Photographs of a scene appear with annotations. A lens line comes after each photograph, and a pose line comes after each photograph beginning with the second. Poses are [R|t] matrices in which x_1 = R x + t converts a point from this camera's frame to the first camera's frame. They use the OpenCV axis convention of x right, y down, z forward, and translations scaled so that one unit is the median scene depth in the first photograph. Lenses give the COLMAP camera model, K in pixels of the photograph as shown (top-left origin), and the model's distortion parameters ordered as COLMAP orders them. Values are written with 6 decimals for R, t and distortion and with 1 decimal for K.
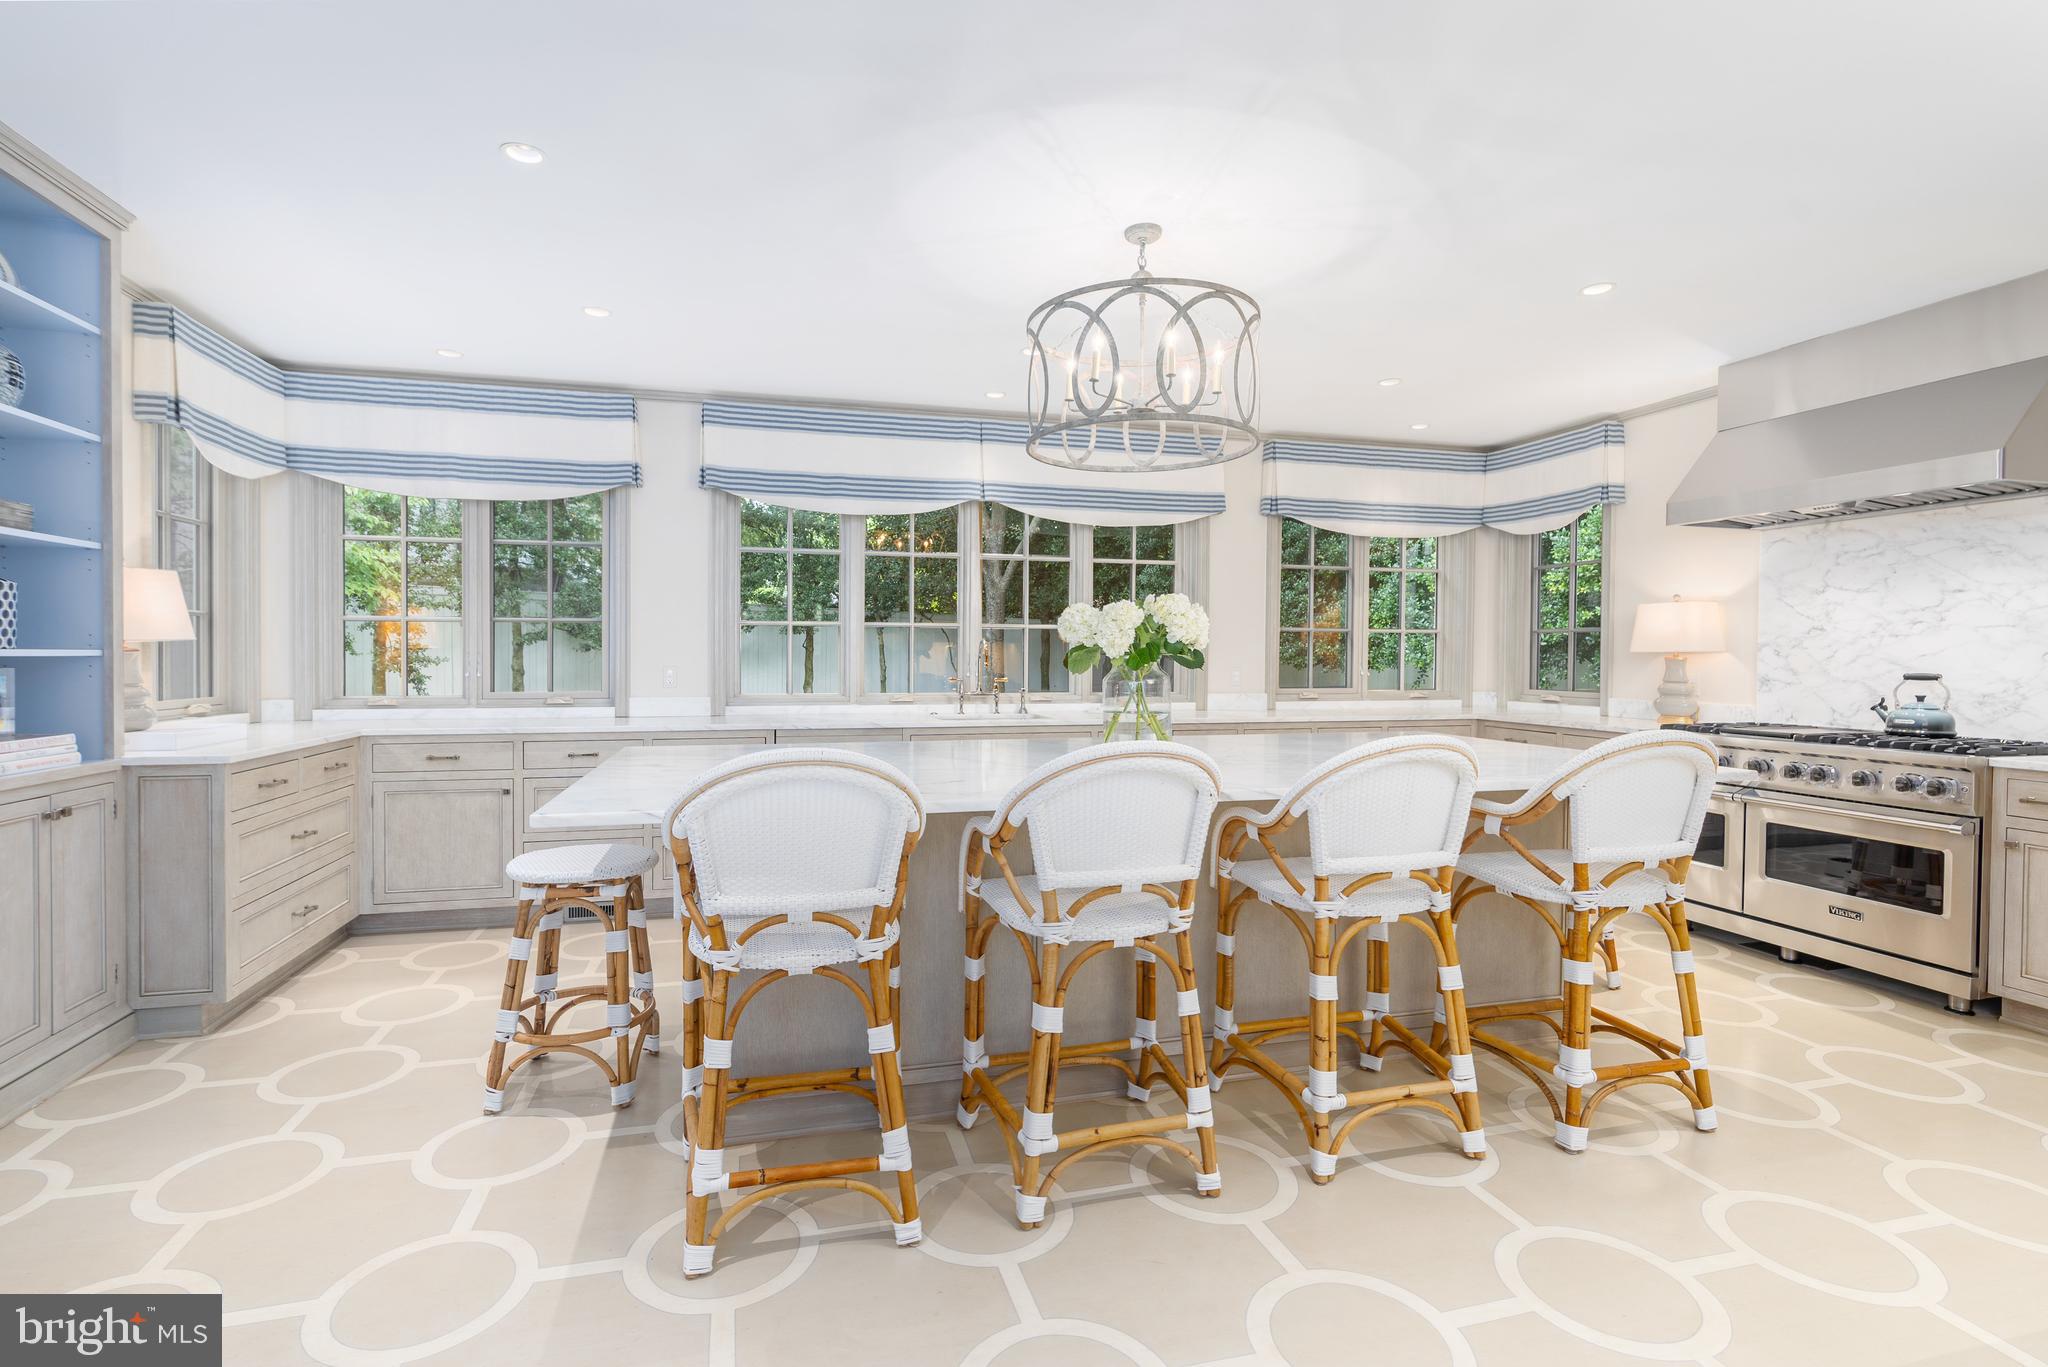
lens RADIAL K [[965.4, 0, 1022.2], [0, 965.4, 674.0], [0, 0, 1]] dist [-0.003194, -0.000107]
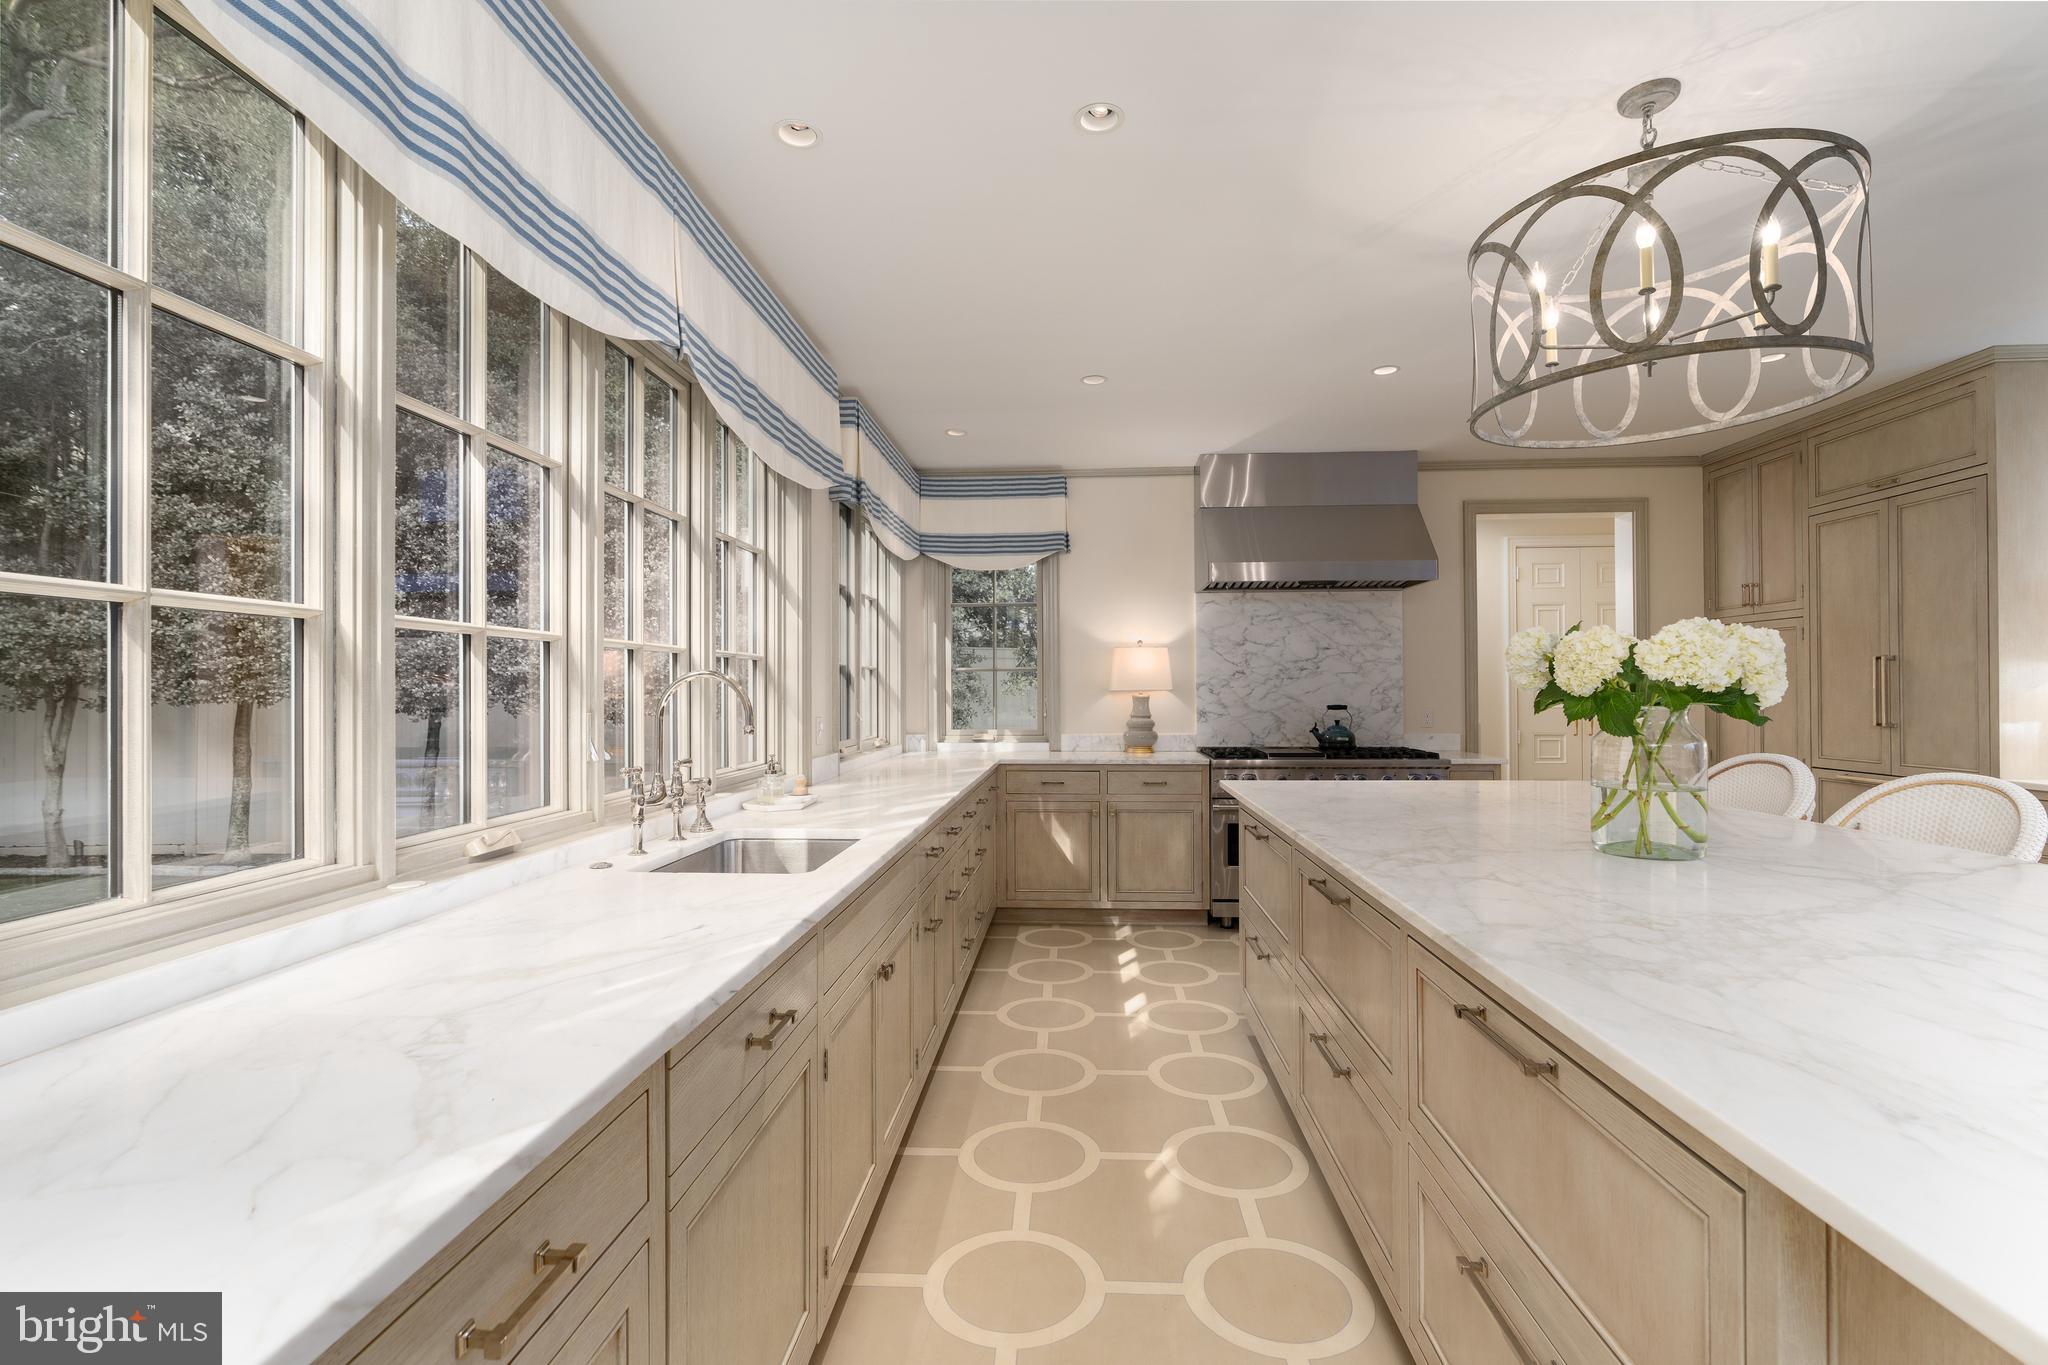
lens RADIAL K [[965.4, 0, 1030.3], [0, 965.4, 690.8], [0, 0, 1]] dist [-0.003194, -0.000107]
pose [[0.314193, -0.005963, 0.949340, -0.529671], [0.024310, 0.999703, -0.001767, -0.027863], [-0.949048, 0.023634, 0.314245, 0.899545]]
